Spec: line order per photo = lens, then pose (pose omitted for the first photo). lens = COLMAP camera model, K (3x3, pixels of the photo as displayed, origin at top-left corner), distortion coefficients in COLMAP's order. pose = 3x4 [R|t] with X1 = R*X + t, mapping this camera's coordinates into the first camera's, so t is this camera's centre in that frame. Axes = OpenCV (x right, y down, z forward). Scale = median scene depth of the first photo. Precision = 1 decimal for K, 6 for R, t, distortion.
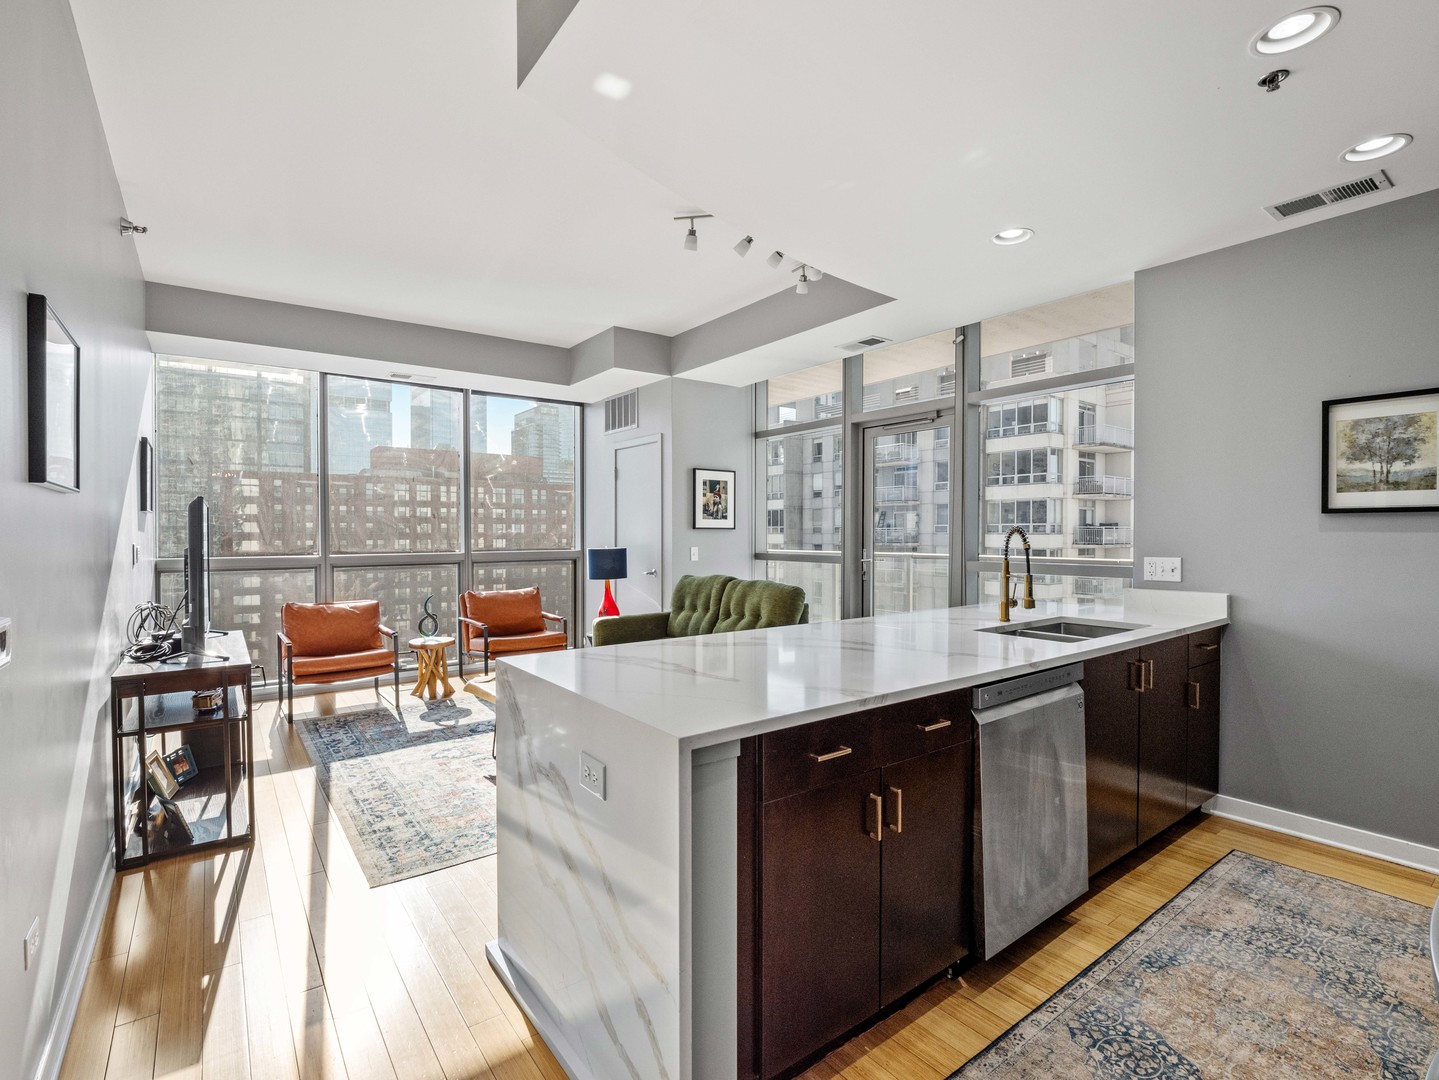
lens RADIAL K [[691.4, 0, 716.3], [0, 691.4, 537.2], [0, 0, 1]] dist [0.000283, -0.015687]
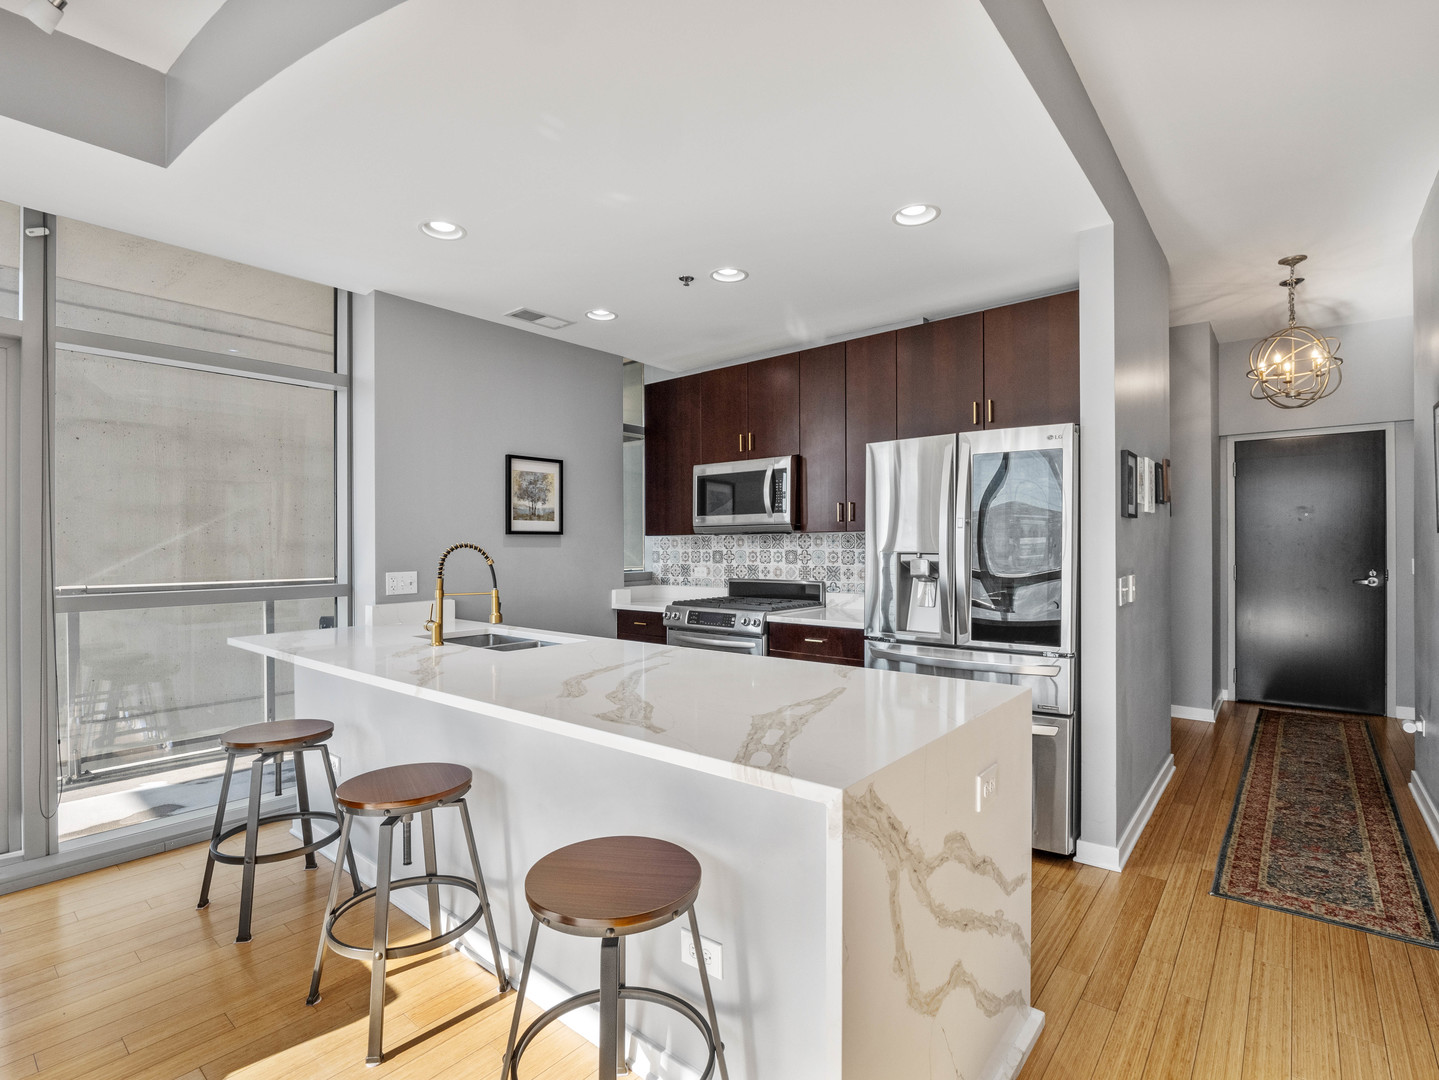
lens RADIAL K [[695.4, 0, 724.9], [0, 695.4, 545.6], [0, 0, 1]] dist [0.002705, -0.017611]
pose [[-0.243851, 0.004196, 0.969804, -0.309198], [0.012449, 0.999922, -0.001196, -0.002354], [-0.969733, 0.011781, -0.243885, 0.471819]]
